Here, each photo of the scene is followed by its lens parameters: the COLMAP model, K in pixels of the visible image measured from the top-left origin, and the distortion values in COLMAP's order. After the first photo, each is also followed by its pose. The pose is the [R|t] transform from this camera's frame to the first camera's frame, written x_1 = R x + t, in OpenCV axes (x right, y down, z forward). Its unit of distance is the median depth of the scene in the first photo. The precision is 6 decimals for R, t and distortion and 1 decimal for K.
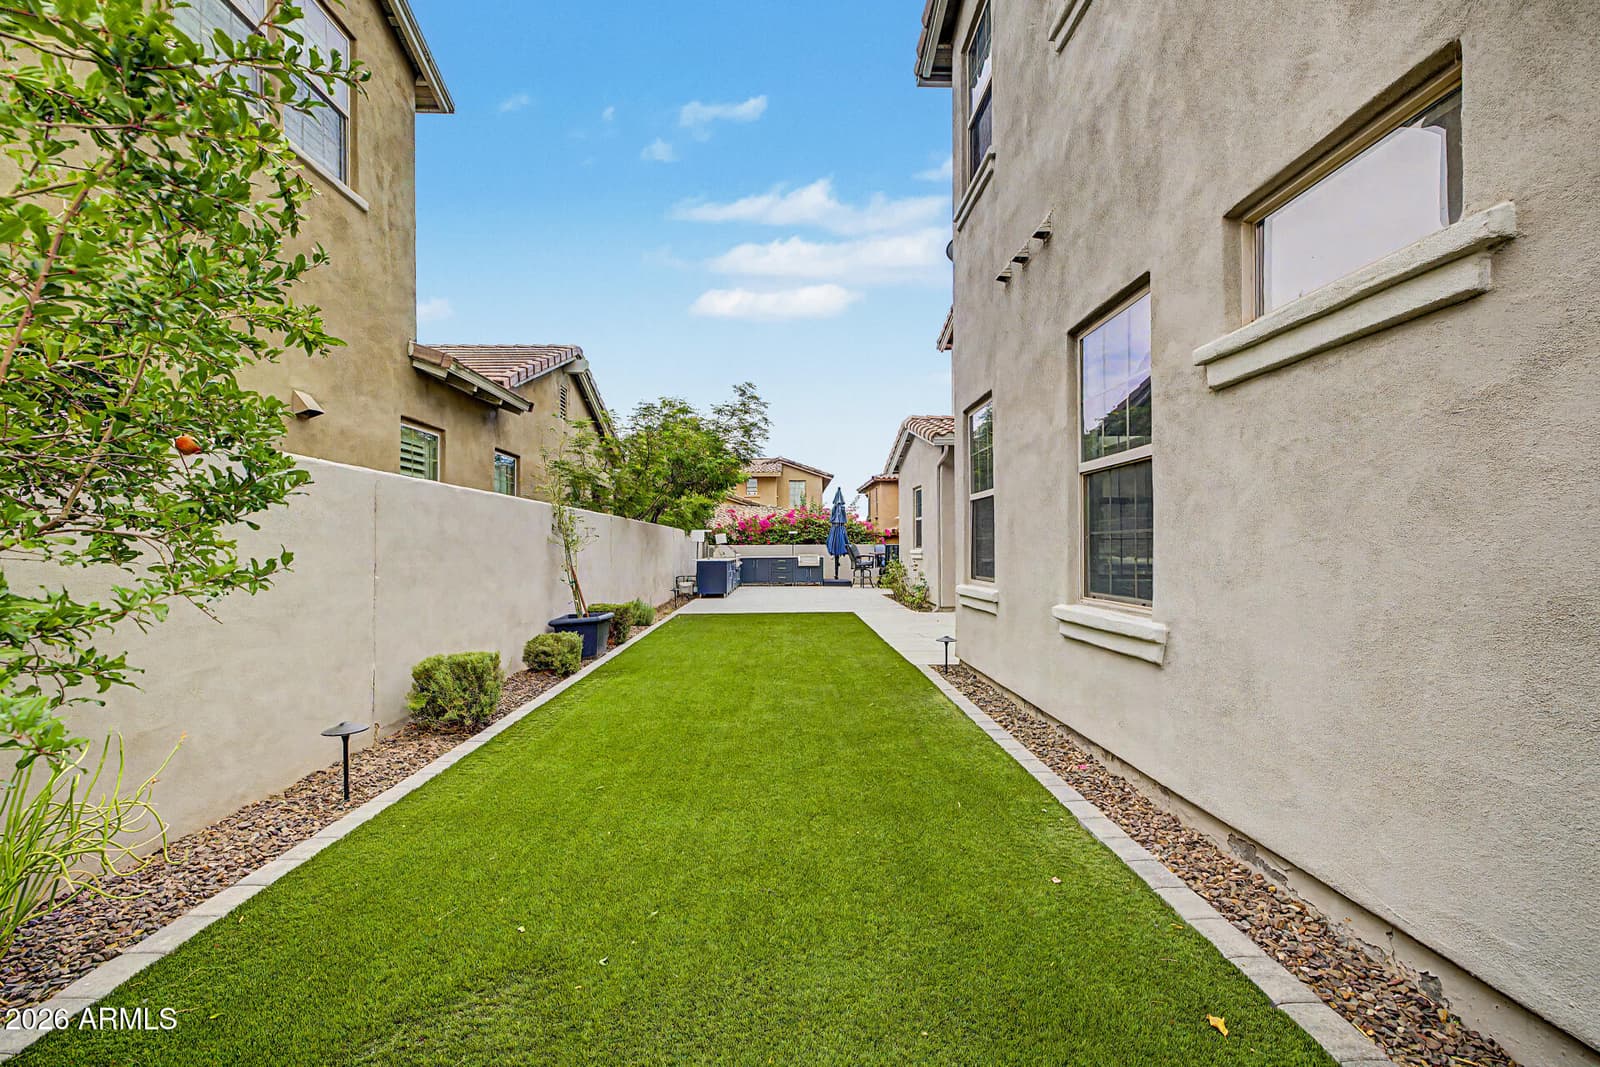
lens RADIAL K [[682.9, 0, 796.9], [0, 682.9, 542.3], [0, 0, 1]] dist [-0.000897, -0.000228]
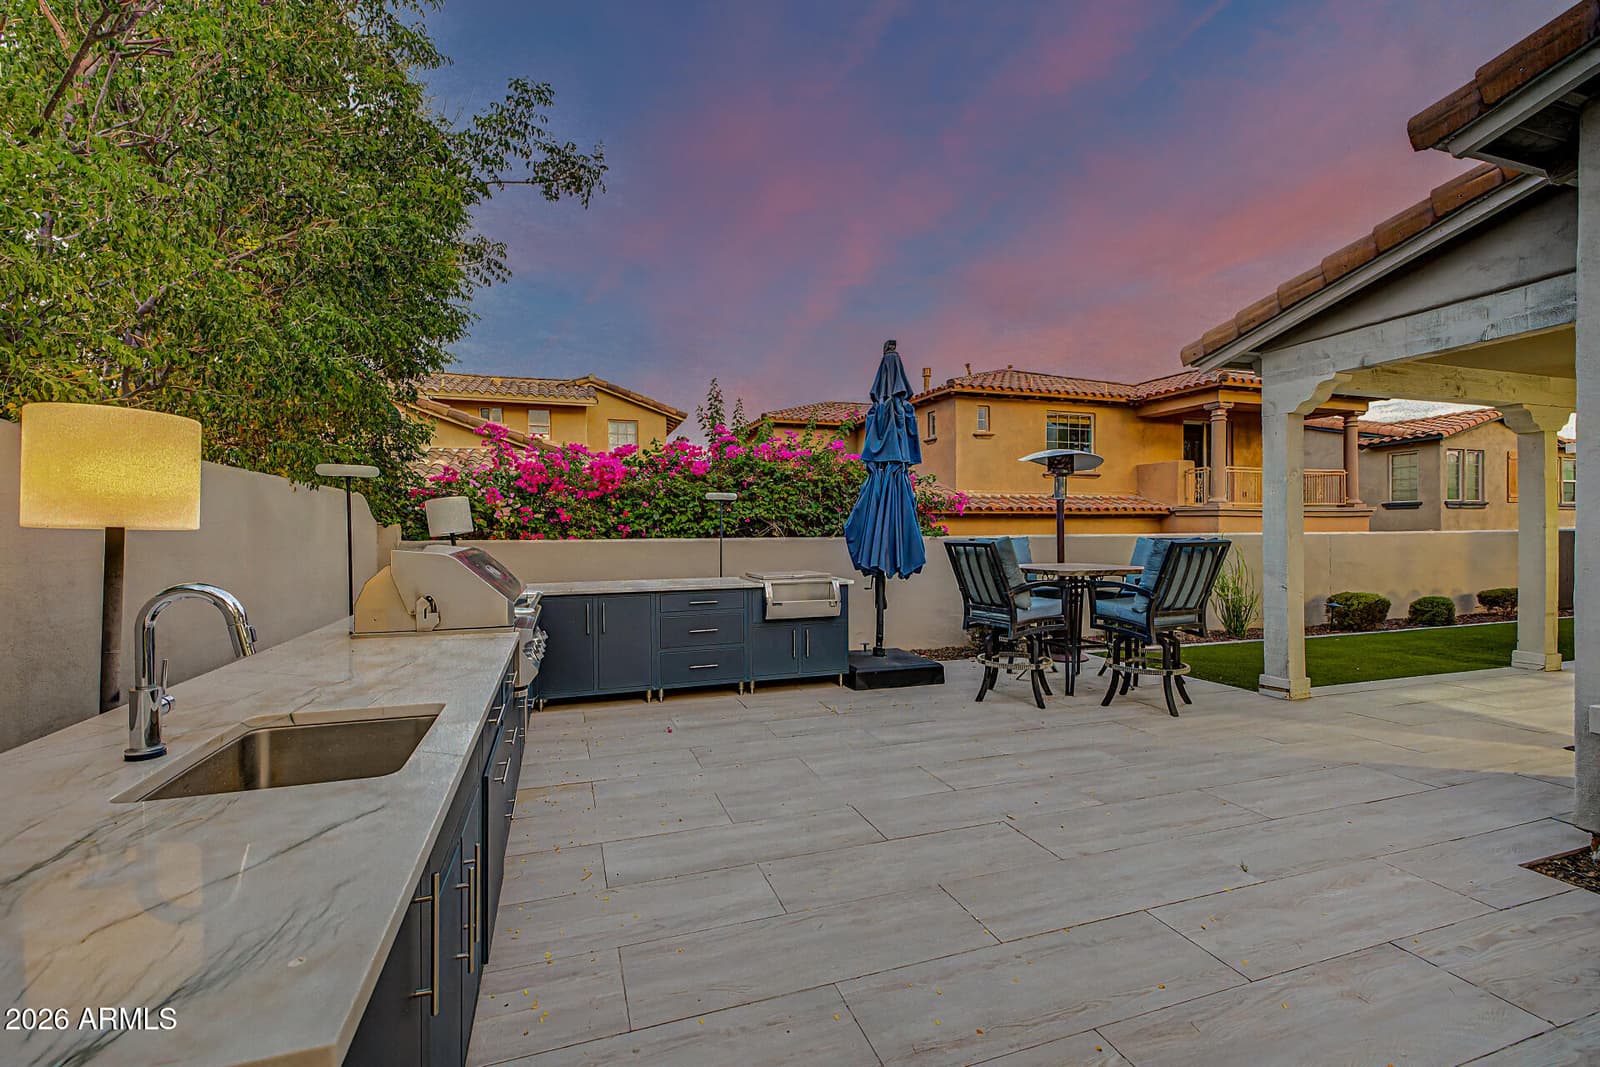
lens RADIAL K [[682.9, 0, 804.8], [0, 682.9, 531.7], [0, 0, 1]] dist [-0.000897, -0.000228]
pose [[0.946907, 0.000272, 0.321509, -0.068414], [-0.003030, 0.999963, 0.008079, -0.001731], [-0.321495, -0.008624, 0.946872, 0.732686]]
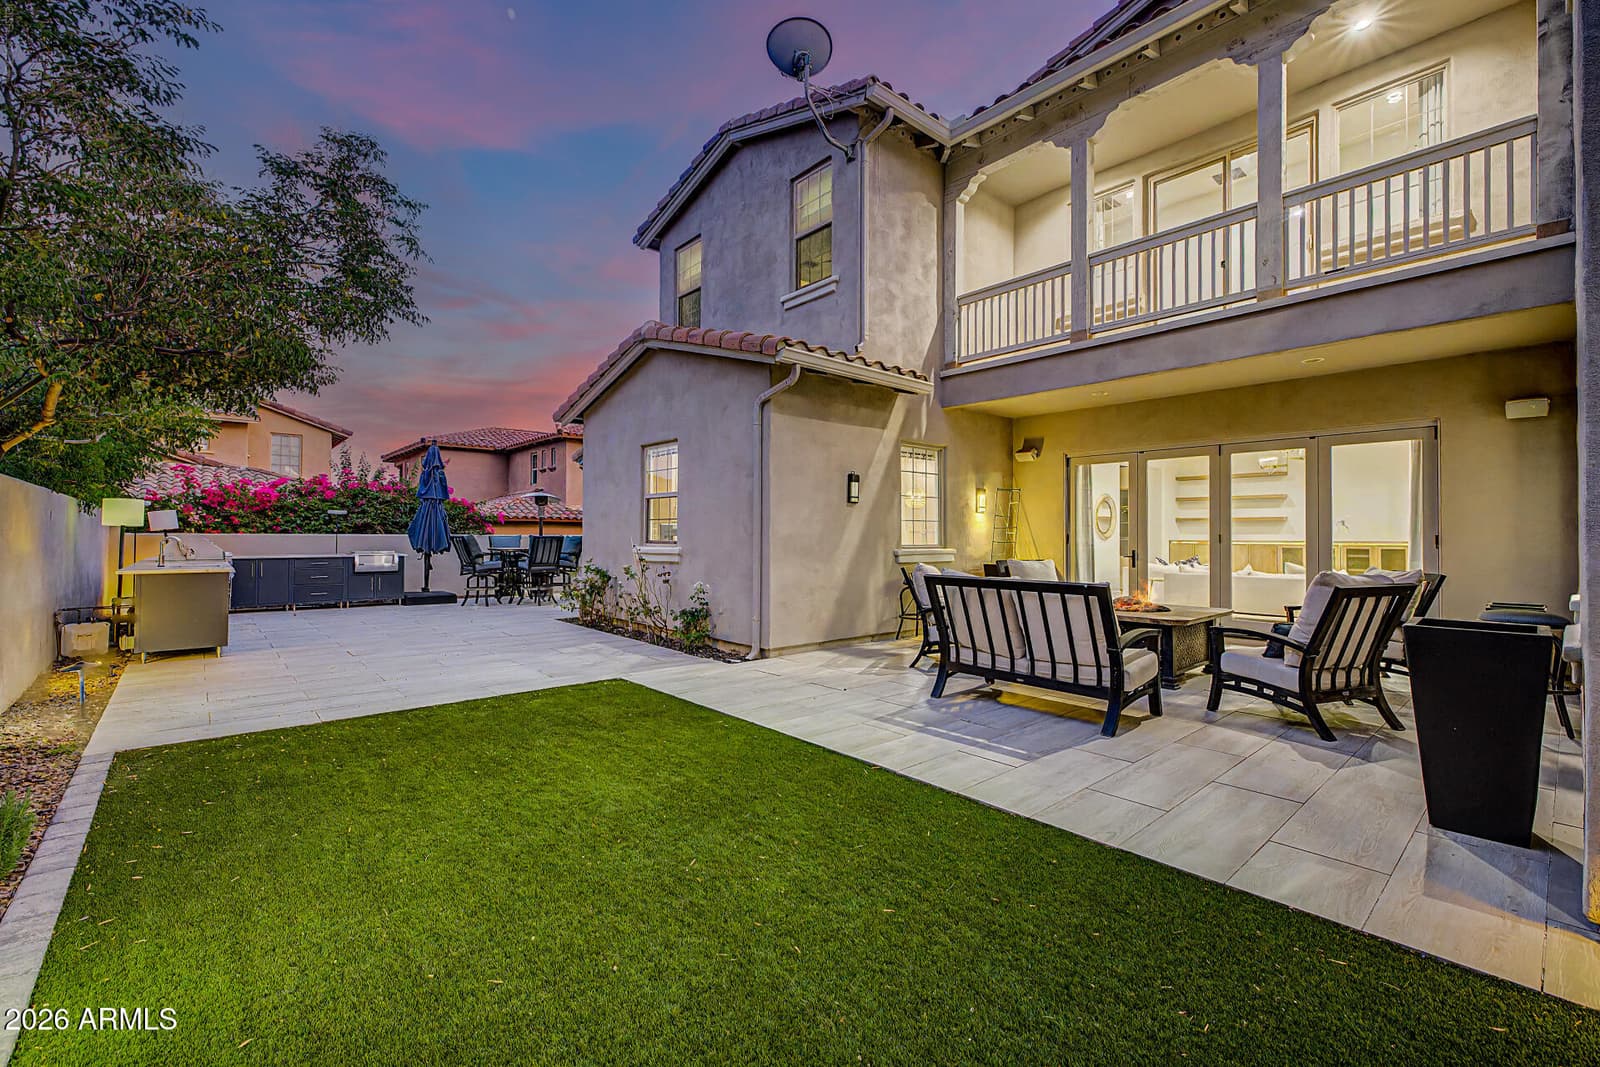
lens RADIAL K [[682.9, 0, 801.7], [0, 682.9, 531.7], [0, 0, 1]] dist [-0.000897, -0.000228]
pose [[0.760507, 0.014060, 0.649178, -0.083006], [-0.014711, 0.999882, -0.004422, -0.001355], [-0.649163, -0.006187, 0.760624, 0.325054]]
